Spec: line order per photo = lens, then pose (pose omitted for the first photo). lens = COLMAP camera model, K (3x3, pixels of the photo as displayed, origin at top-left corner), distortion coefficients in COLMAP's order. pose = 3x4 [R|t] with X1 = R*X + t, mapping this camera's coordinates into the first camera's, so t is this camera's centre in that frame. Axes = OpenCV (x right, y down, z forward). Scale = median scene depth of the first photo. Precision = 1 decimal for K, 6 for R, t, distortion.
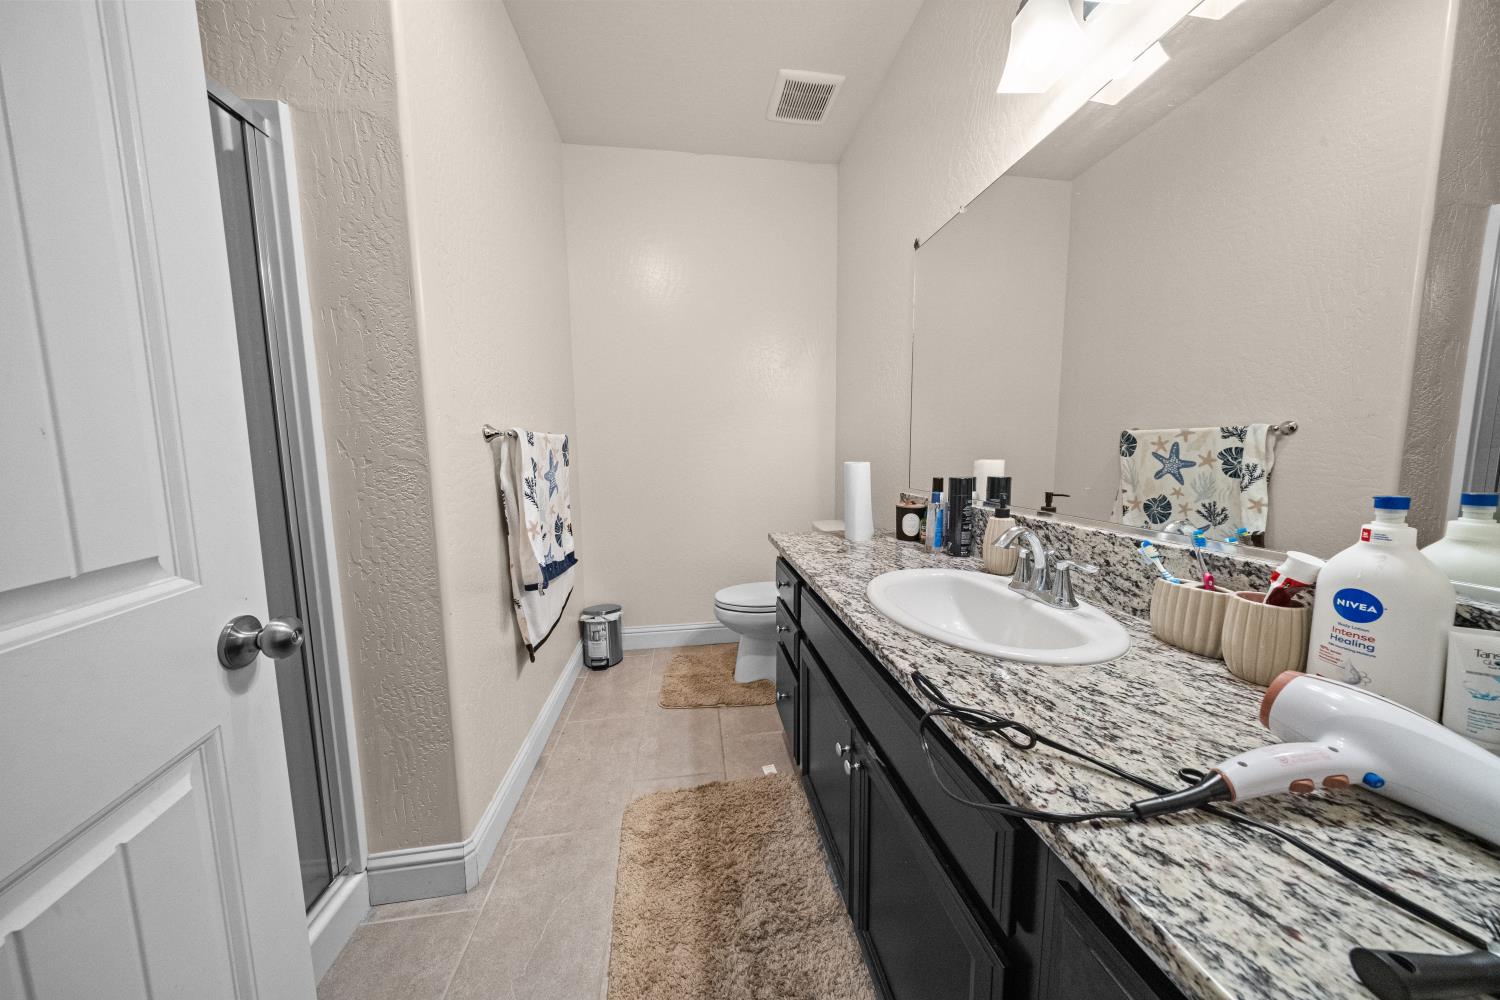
lens RADIAL K [[441.3, 0, 750.1], [0, 441.3, 495.9], [0, 0, 1]] dist [-0.005984, -0.000050]
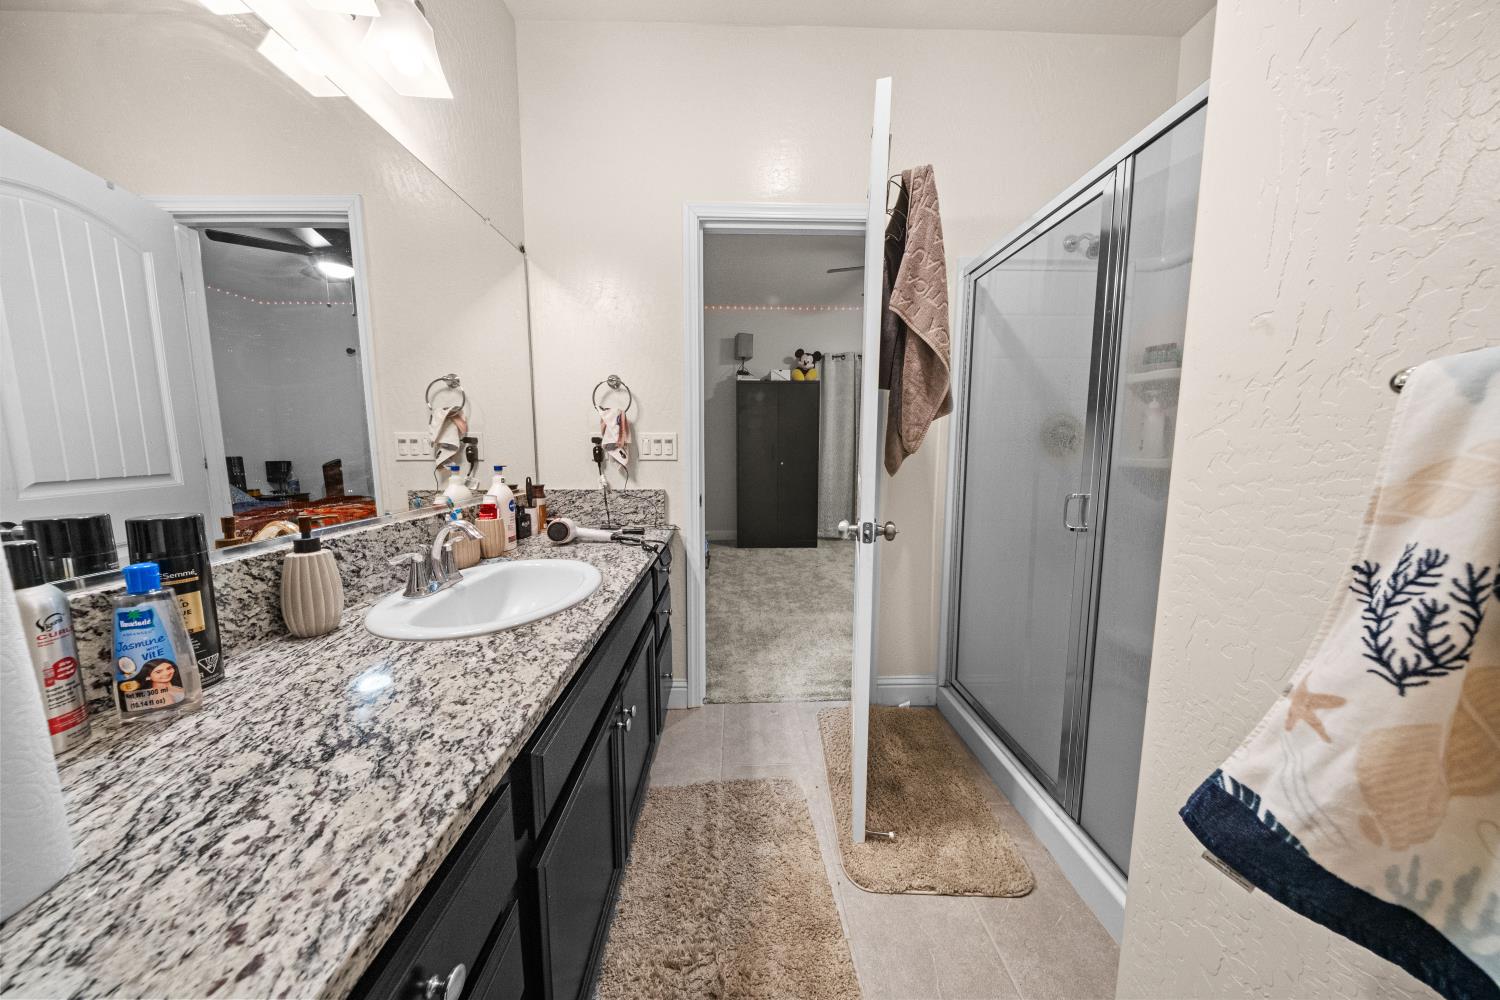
lens RADIAL K [[441.3, 0, 747.9], [0, 441.3, 496.7], [0, 0, 1]] dist [-0.005984, -0.000050]
pose [[-0.994416, 0.006939, 0.105303, -0.198496], [0.028723, 0.977962, 0.206796, -0.179680], [-0.101547, 0.208666, -0.972701, 1.875559]]
